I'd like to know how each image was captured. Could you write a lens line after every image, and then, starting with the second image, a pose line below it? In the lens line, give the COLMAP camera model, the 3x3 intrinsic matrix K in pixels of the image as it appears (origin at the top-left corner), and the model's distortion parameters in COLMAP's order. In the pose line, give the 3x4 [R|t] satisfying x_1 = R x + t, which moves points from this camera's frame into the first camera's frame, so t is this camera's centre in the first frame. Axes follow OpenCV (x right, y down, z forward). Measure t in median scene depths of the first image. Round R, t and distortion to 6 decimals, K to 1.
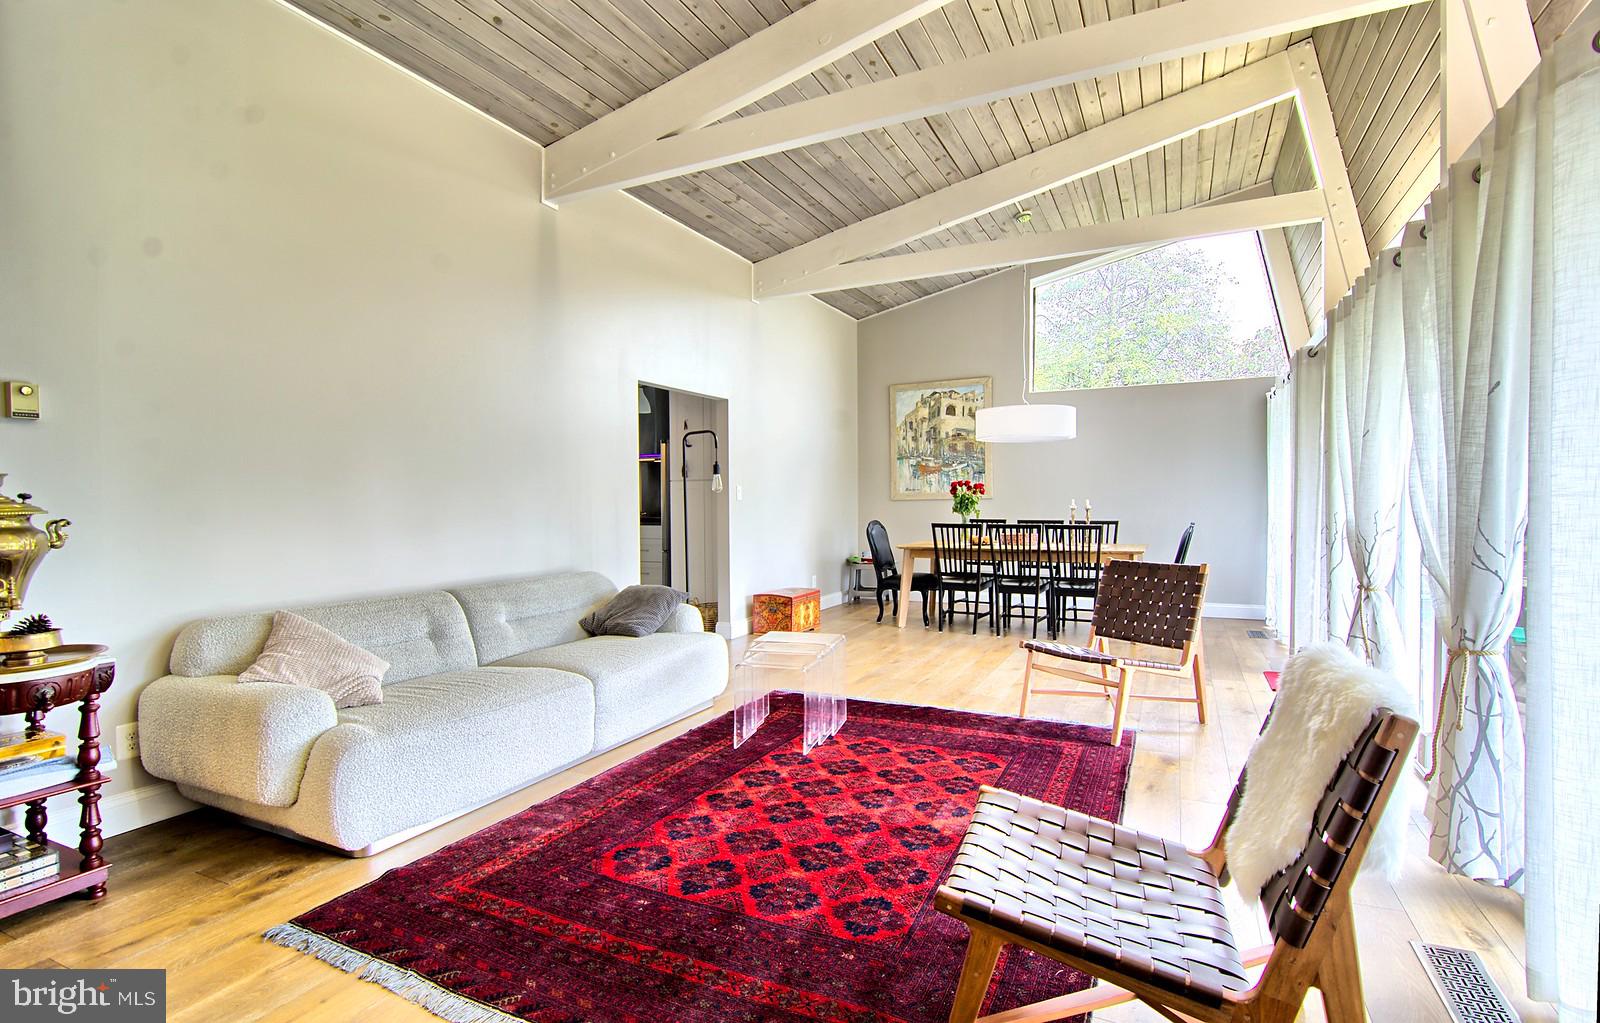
lens RADIAL K [[772.1, 0, 798.4], [0, 772.1, 517.0], [0, 0, 1]] dist [0.000305, -0.000288]
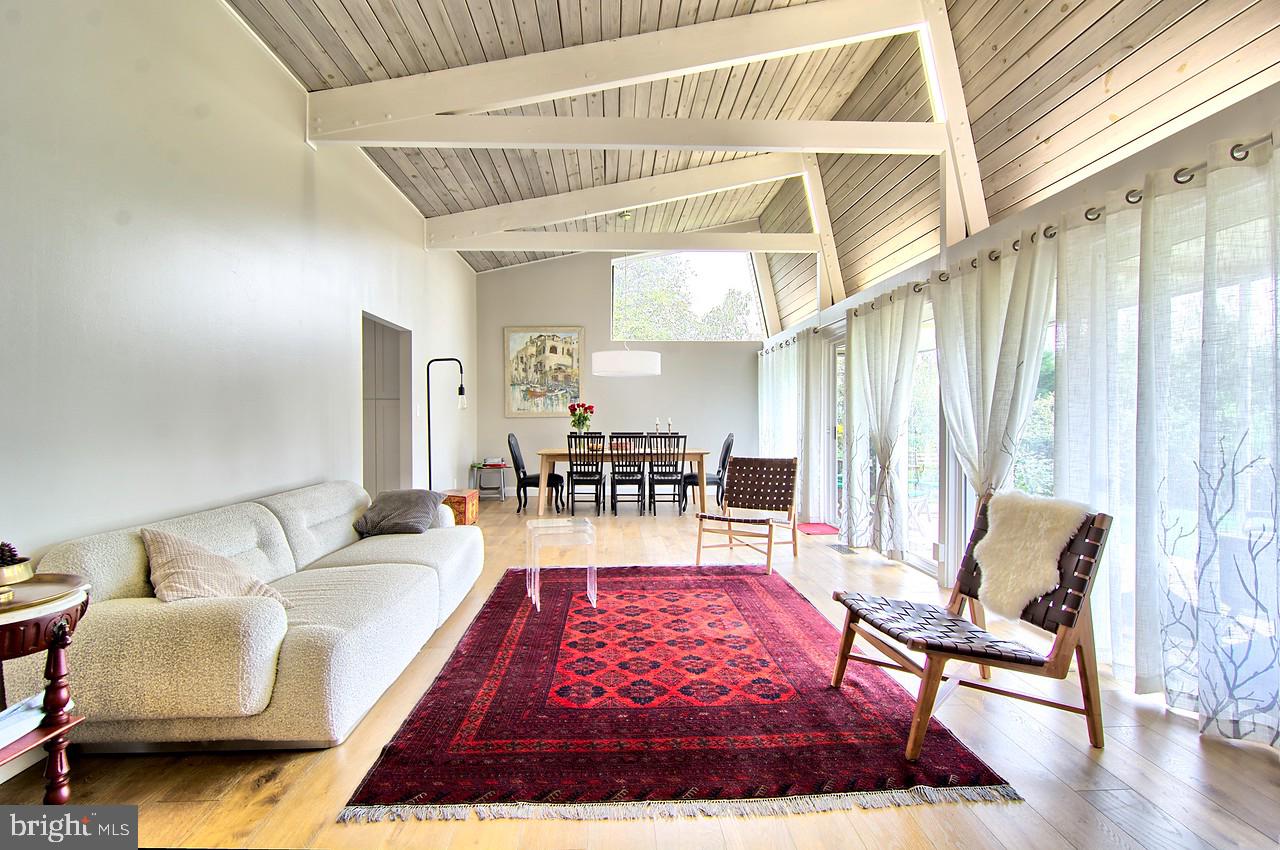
lens RADIAL K [[612.2, 0, 640.0], [0, 612.2, 425.0], [0, 0, 1]] dist [-0.003093, -0.001554]
pose [[0.876088, -0.000367, 0.482152, -0.237061], [0.005373, 0.999945, -0.009001, 0.001040], [-0.482122, 0.010476, 0.876042, 0.017011]]
